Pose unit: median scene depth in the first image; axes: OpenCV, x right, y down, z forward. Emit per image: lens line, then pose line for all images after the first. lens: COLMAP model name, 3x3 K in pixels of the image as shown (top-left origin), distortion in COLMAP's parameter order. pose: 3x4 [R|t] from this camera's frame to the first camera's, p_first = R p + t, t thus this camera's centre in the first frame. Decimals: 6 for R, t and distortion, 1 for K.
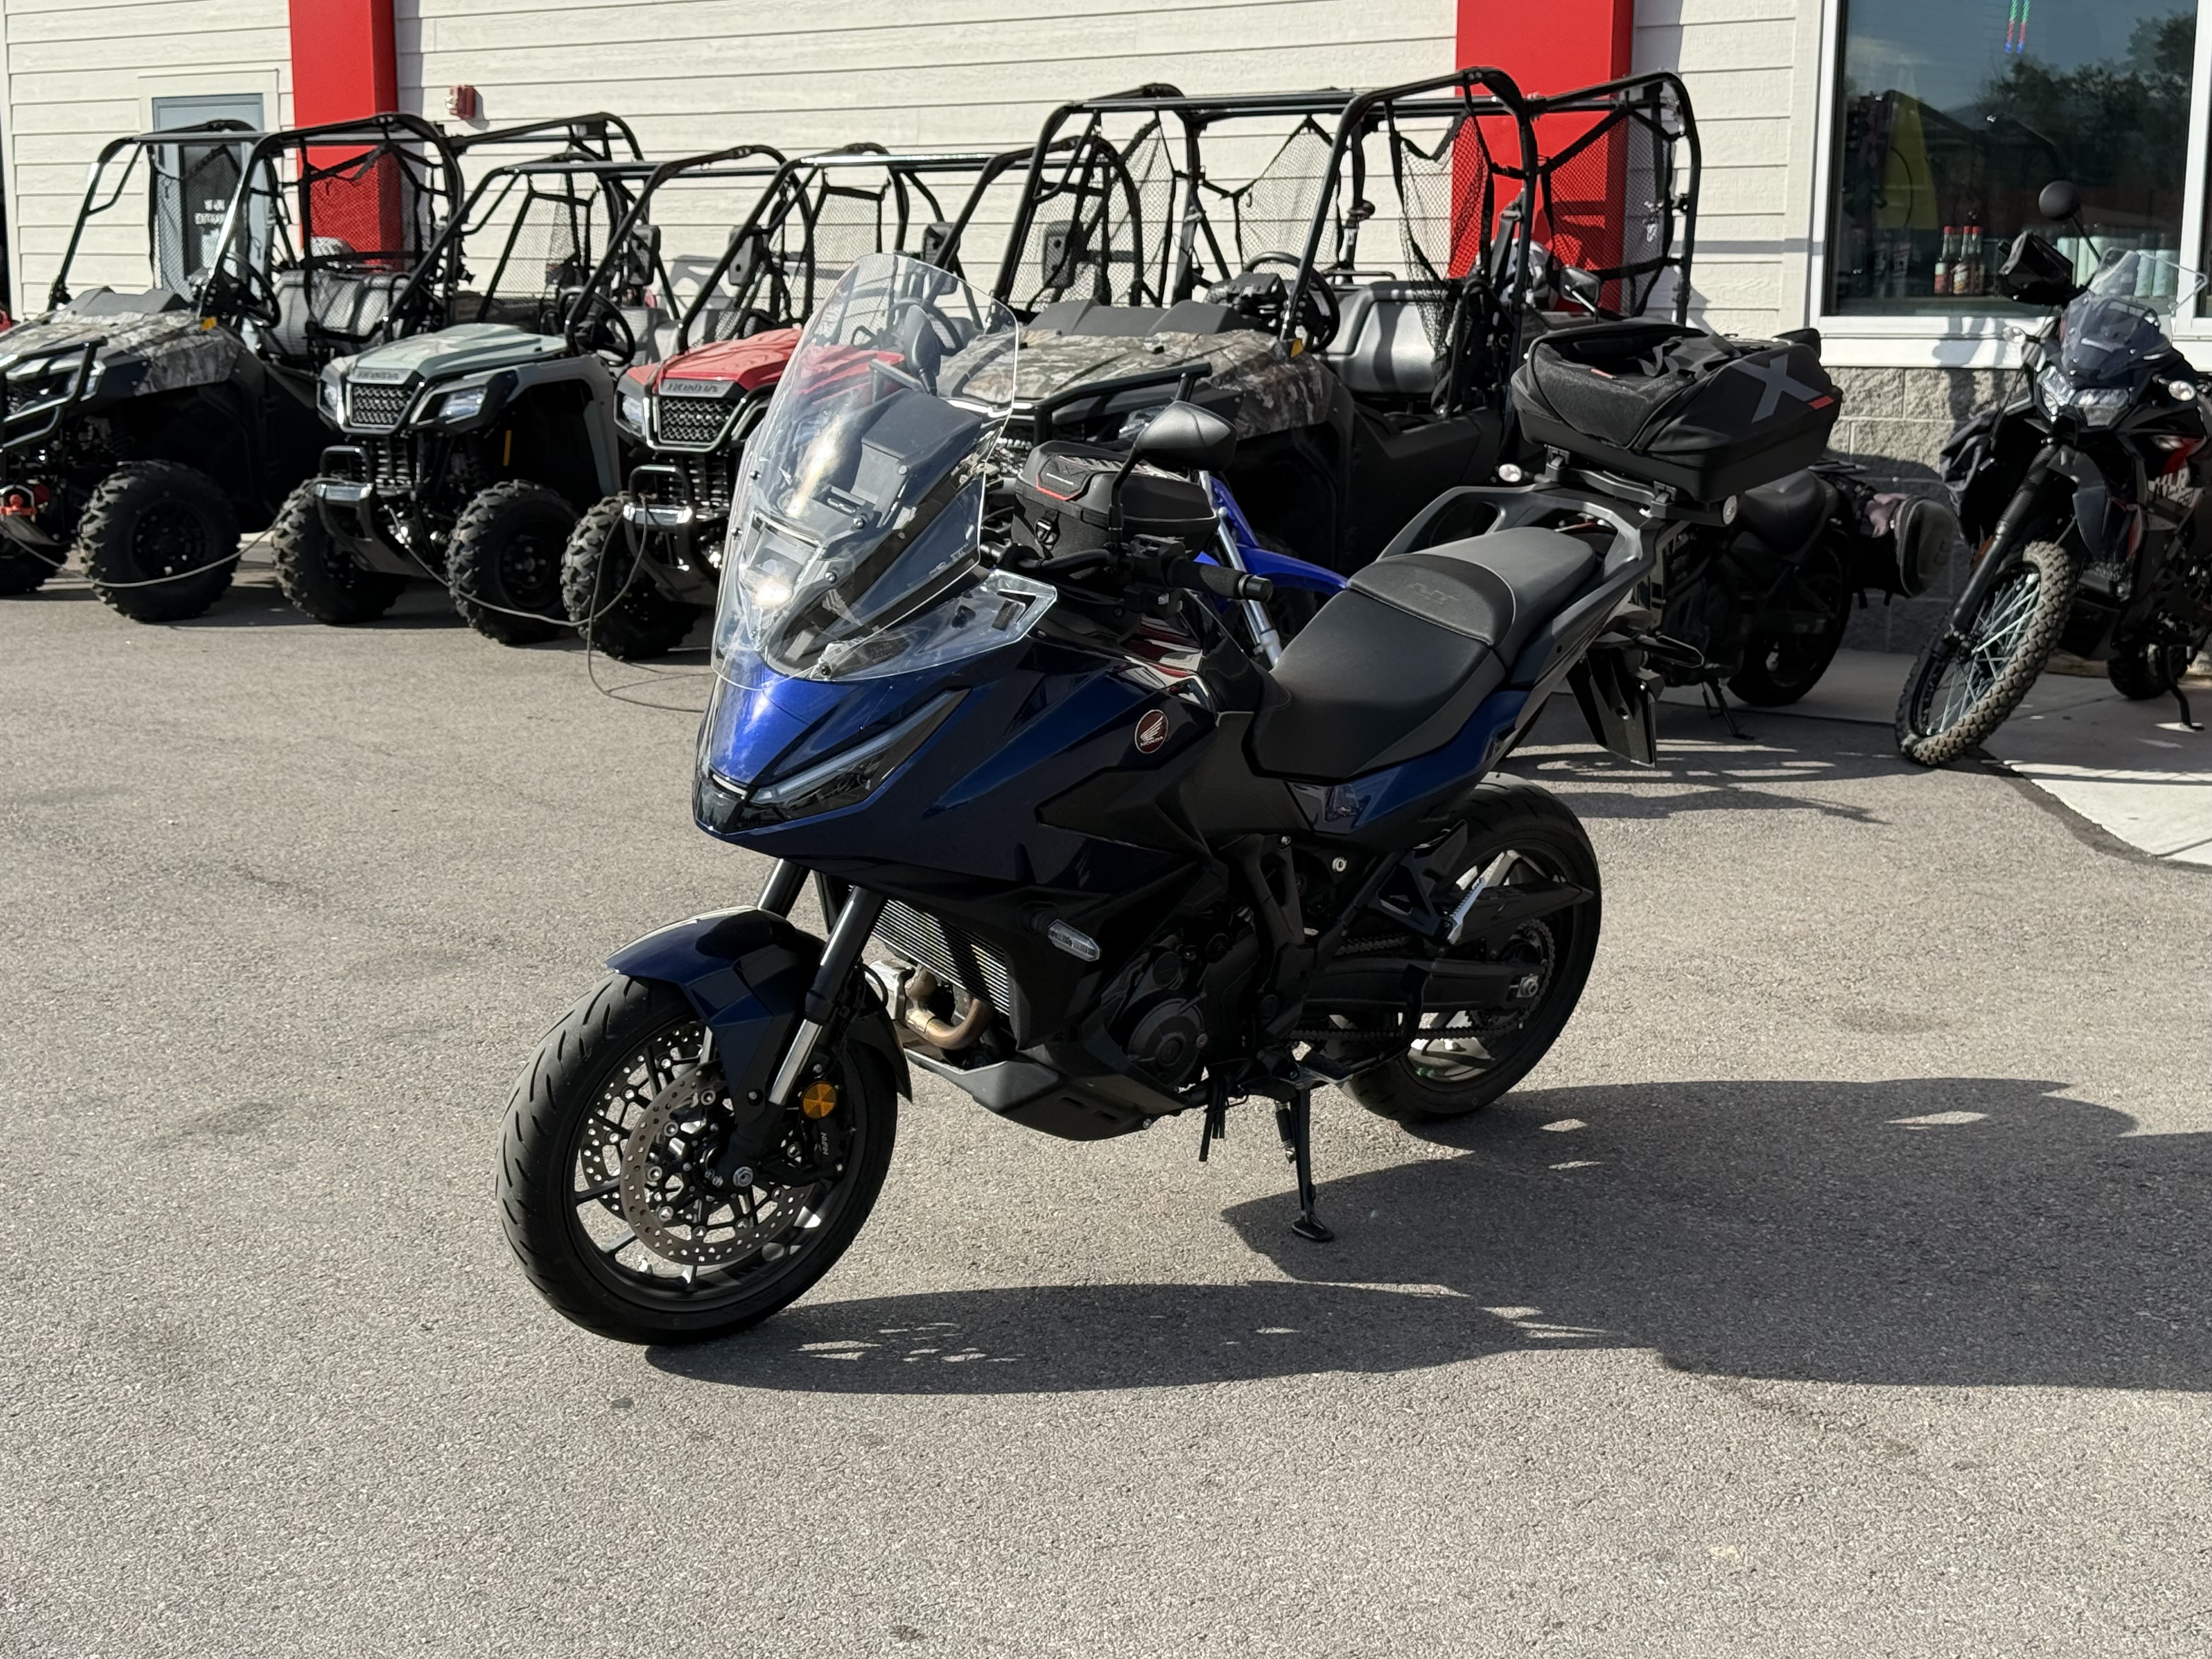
lens RADIAL K [[3180.3, 0, 1106.0], [0, 3180.3, 829.5], [0, 0, 1]] dist [0.186353, -0.390350]
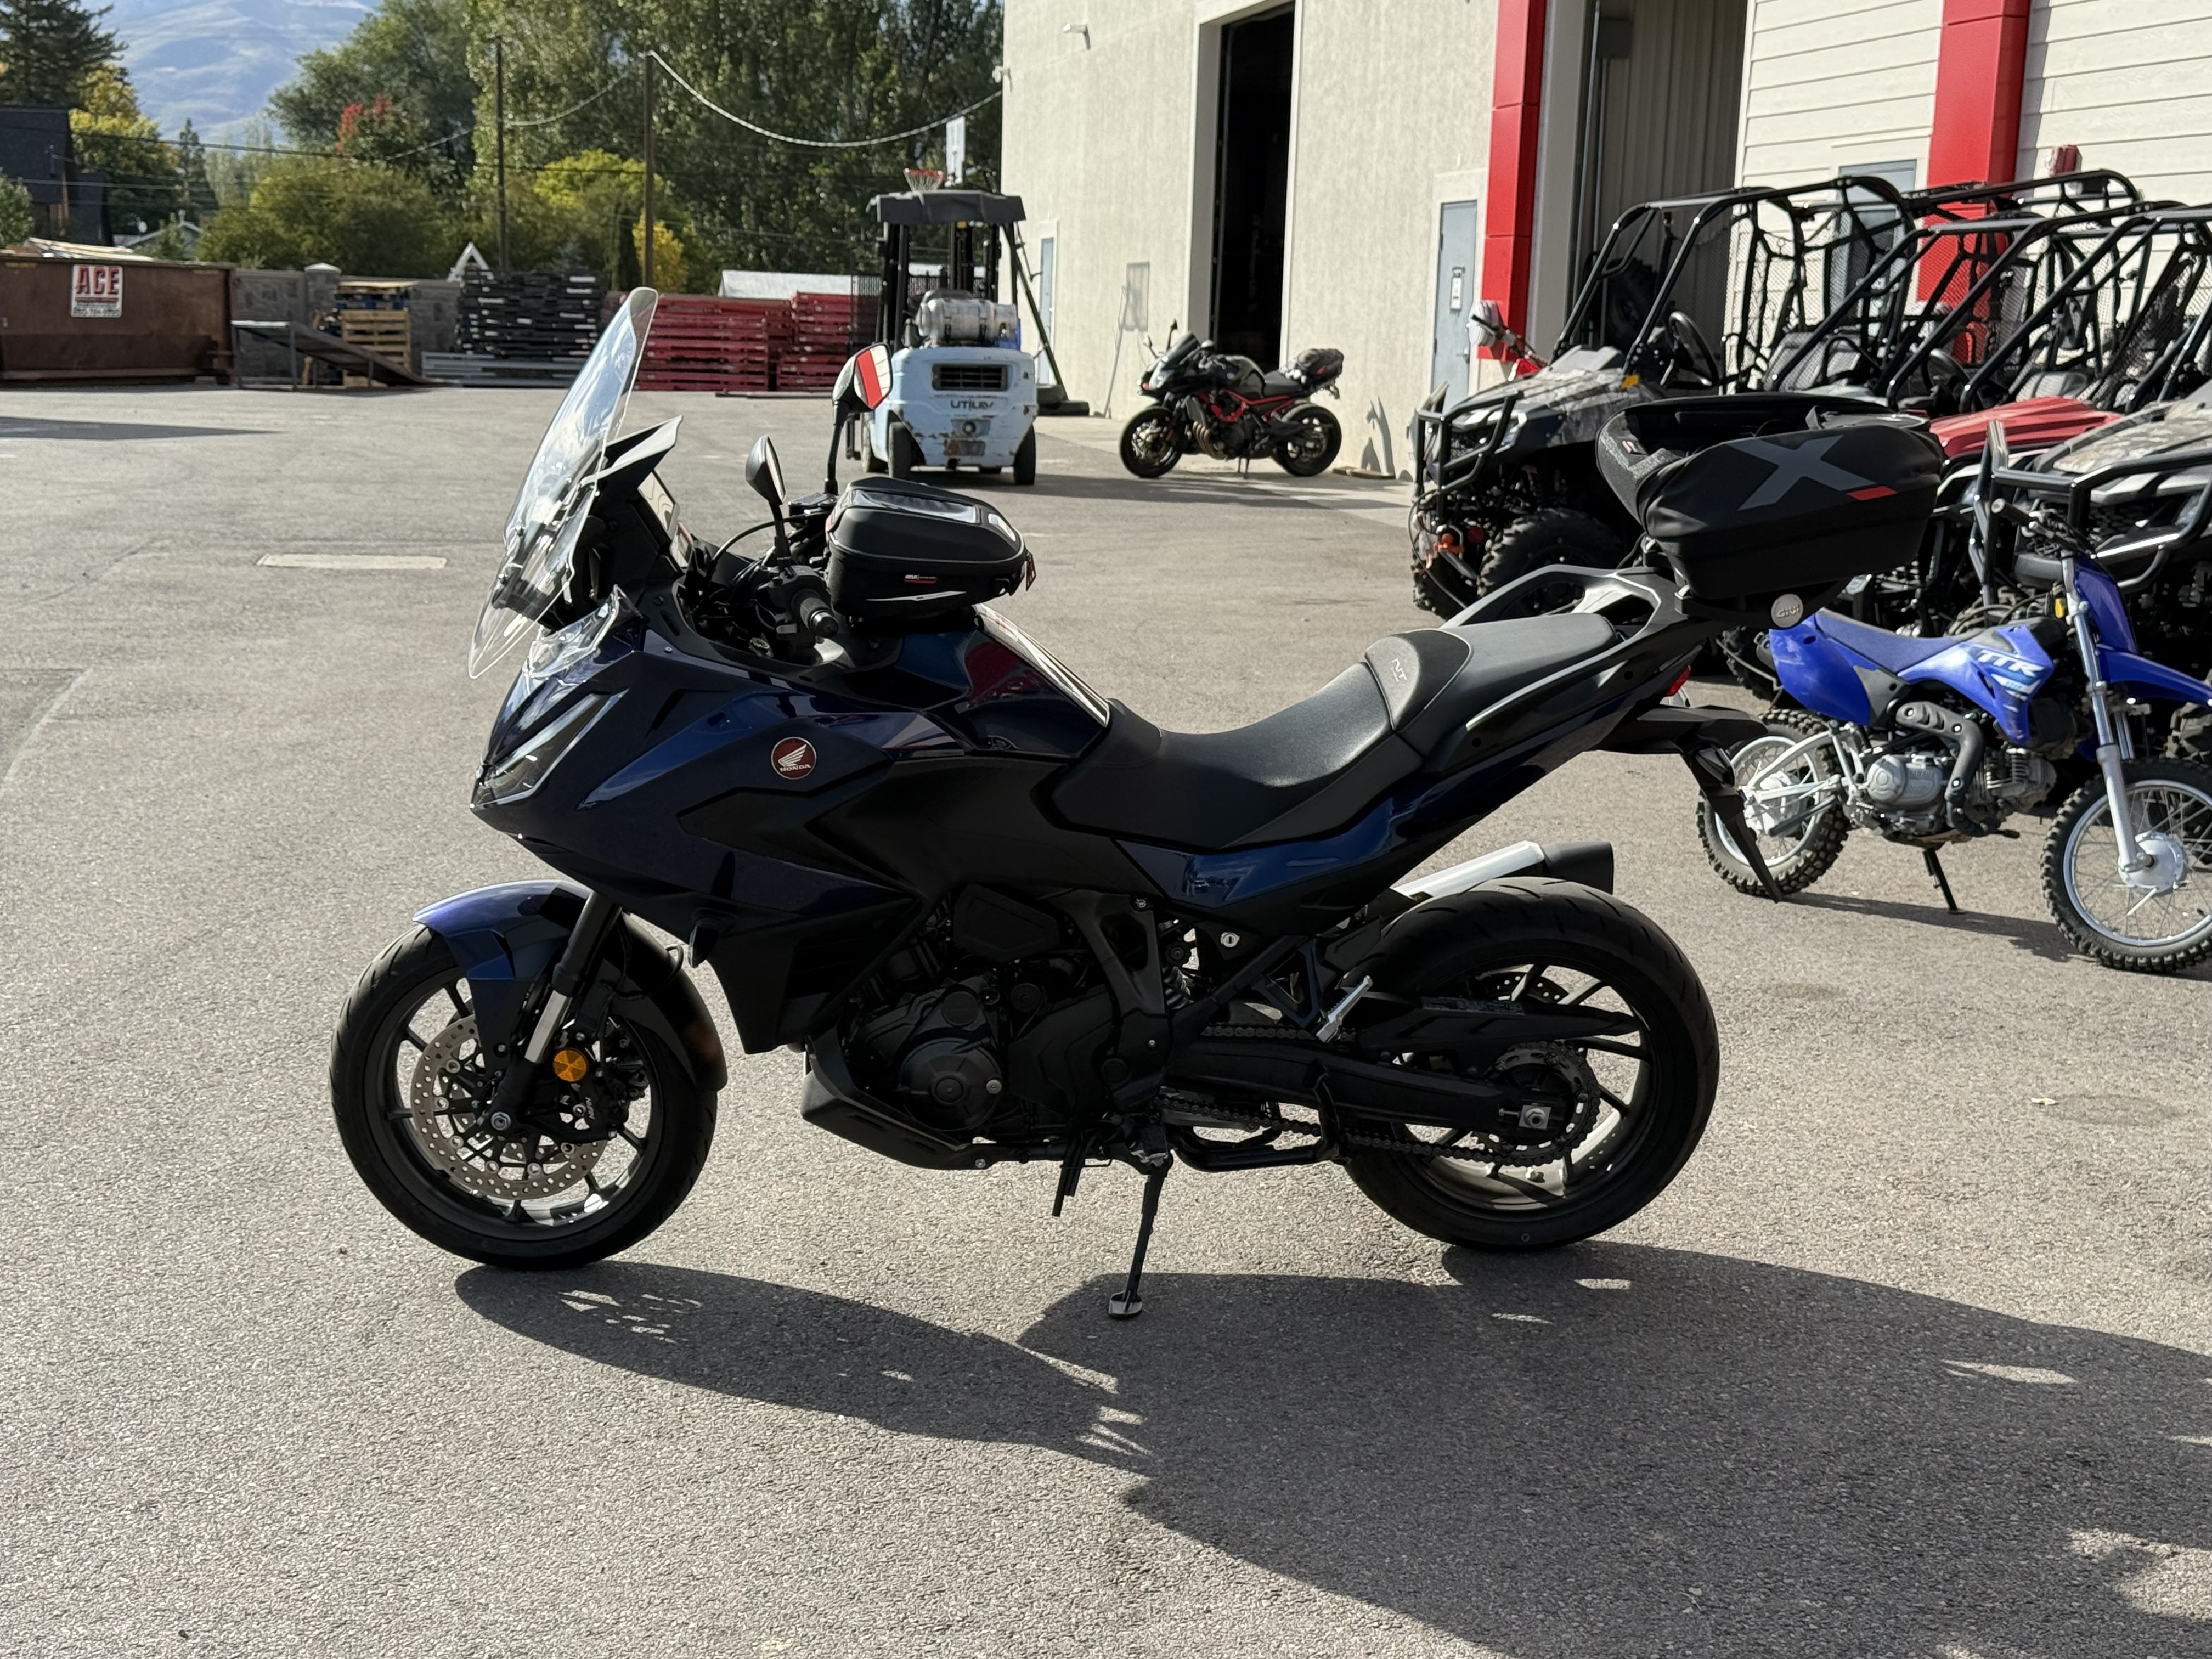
lens RADIAL K [[3180.3, 0, 1106.0], [0, 3180.3, 829.5], [0, 0, 1]] dist [0.186353, -0.390350]
pose [[0.777523, 0.120688, -0.617165, 0.368288], [-0.133852, 0.990683, 0.025099, -0.023916], [0.614444, 0.063093, 0.786433, 0.129697]]
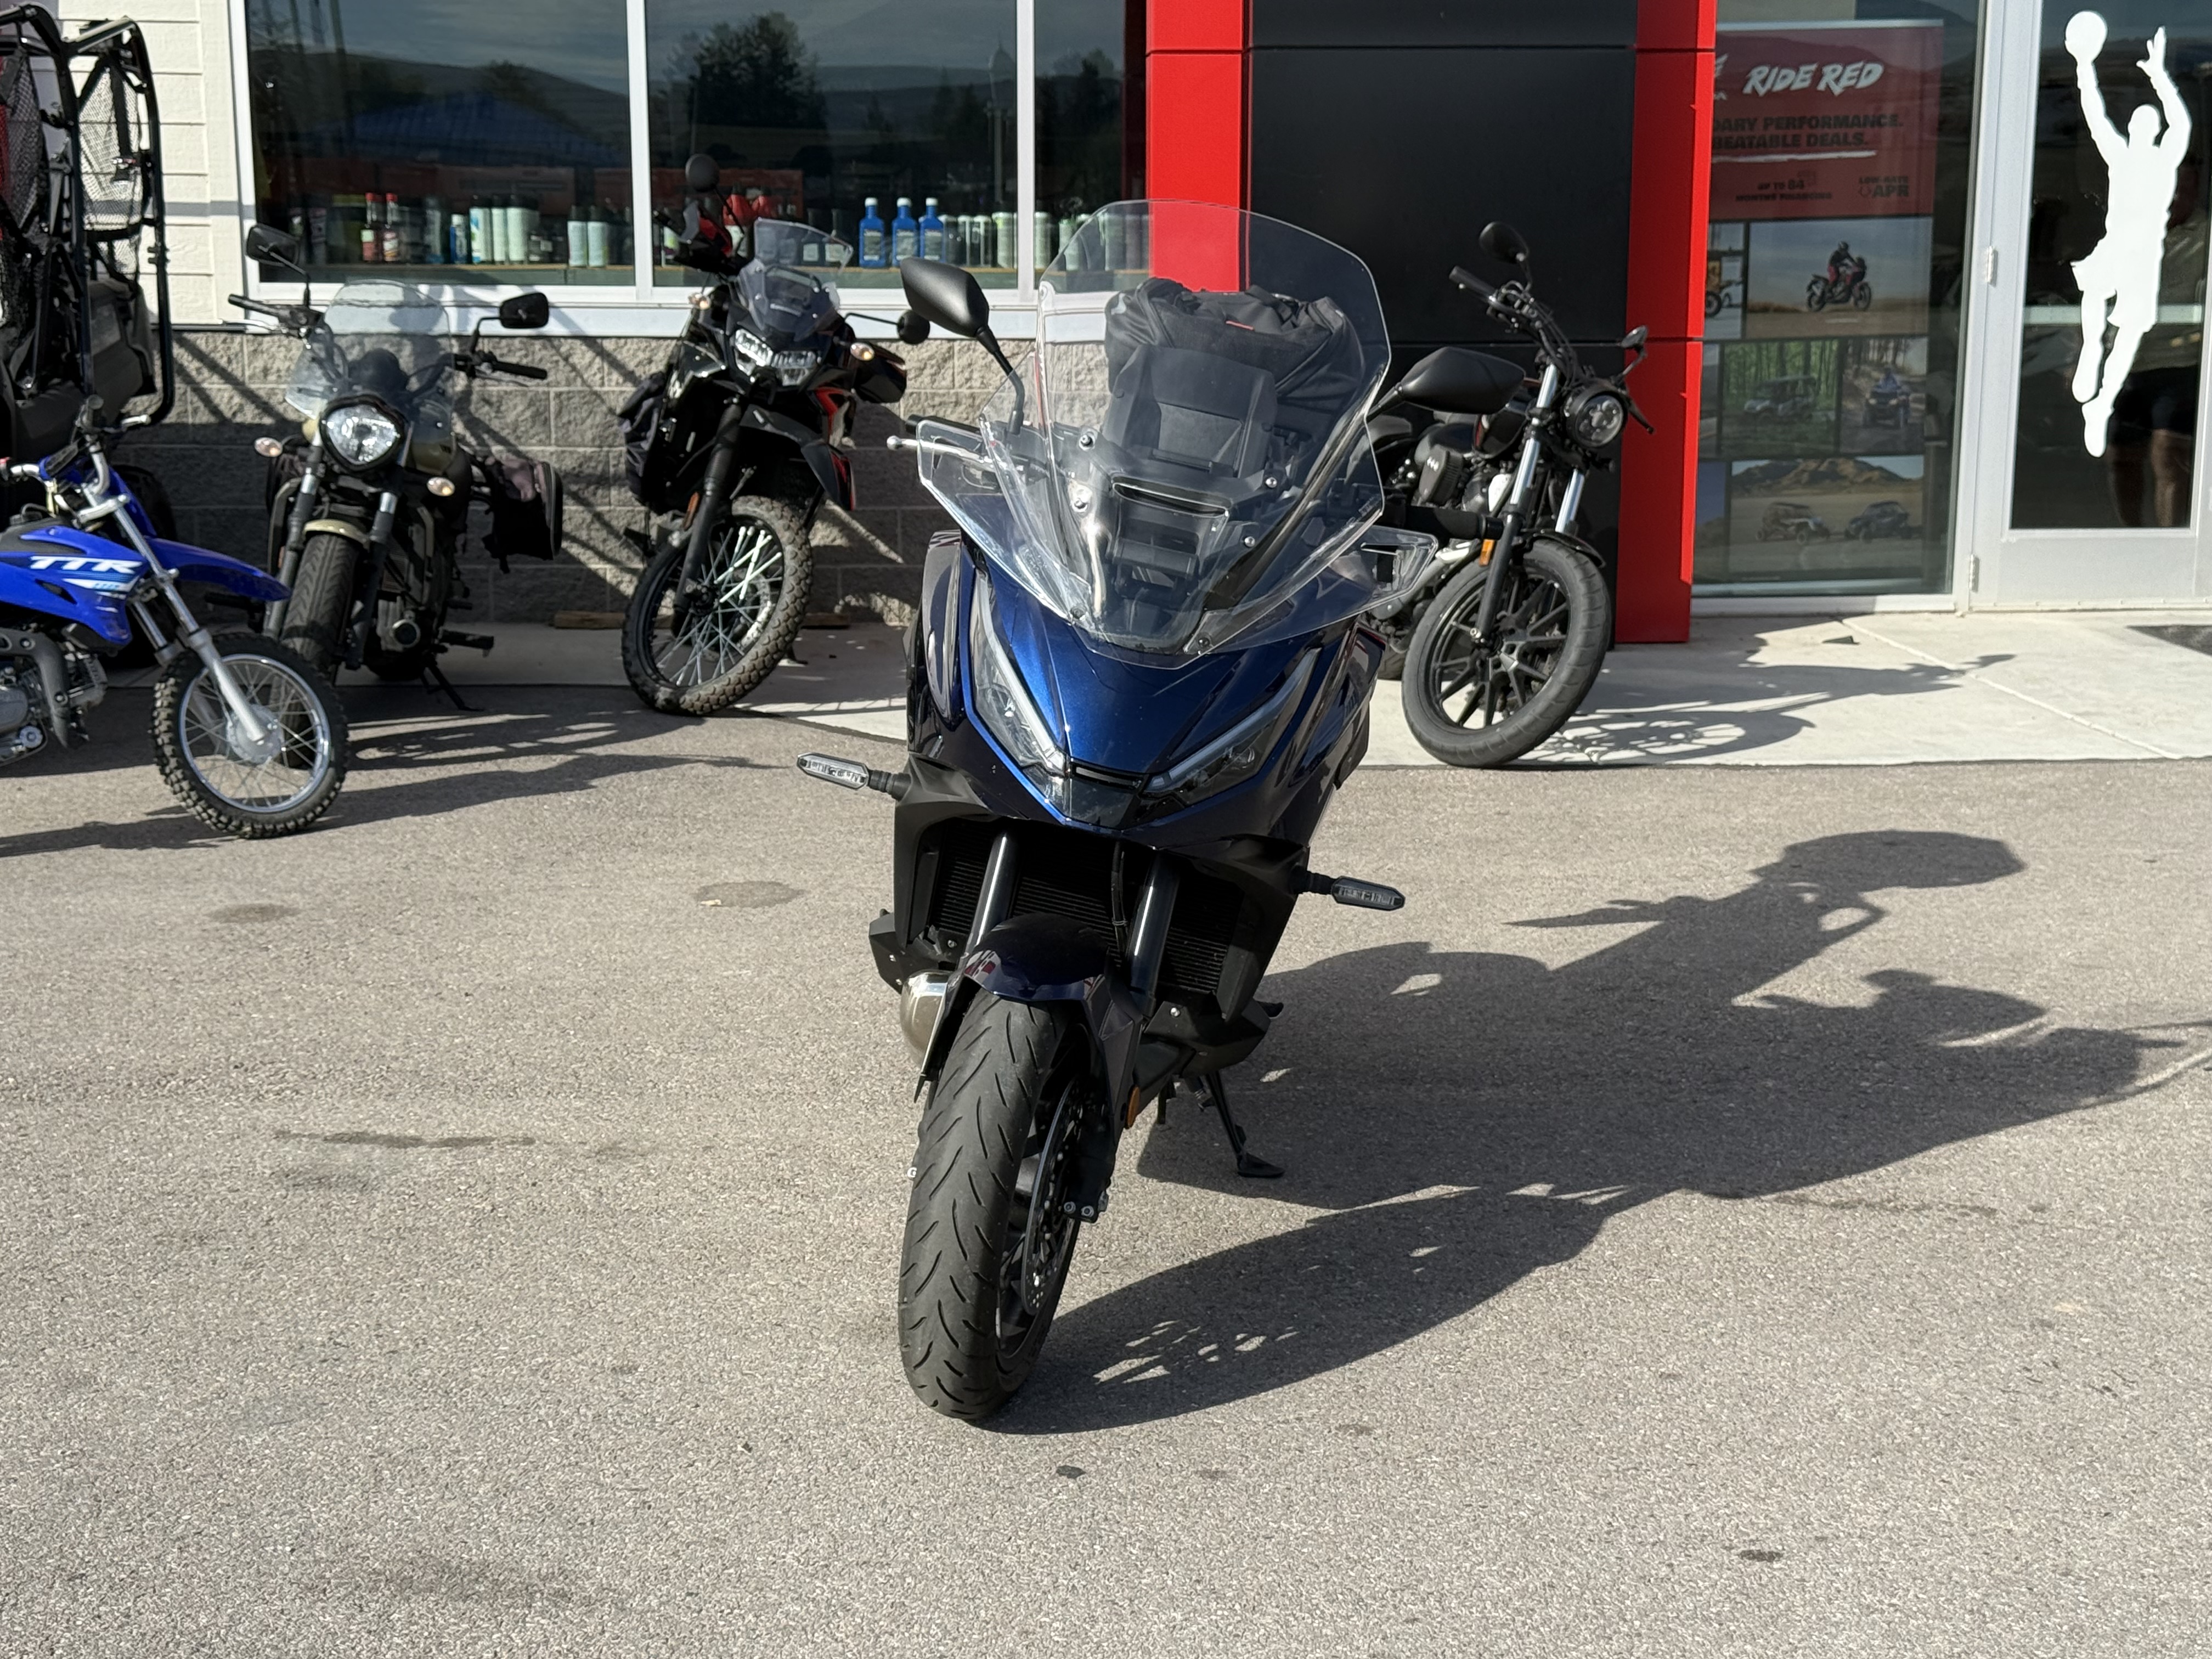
lens RADIAL K [[3180.3, 0, 1106.0], [0, 3180.3, 829.5], [0, 0, 1]] dist [0.186353, -0.390350]
pose [[0.715695, -0.124991, 0.687137, -0.376059], [0.120074, 0.991227, 0.055241, -0.025178], [-0.688013, 0.042971, 0.724425, 0.167304]]
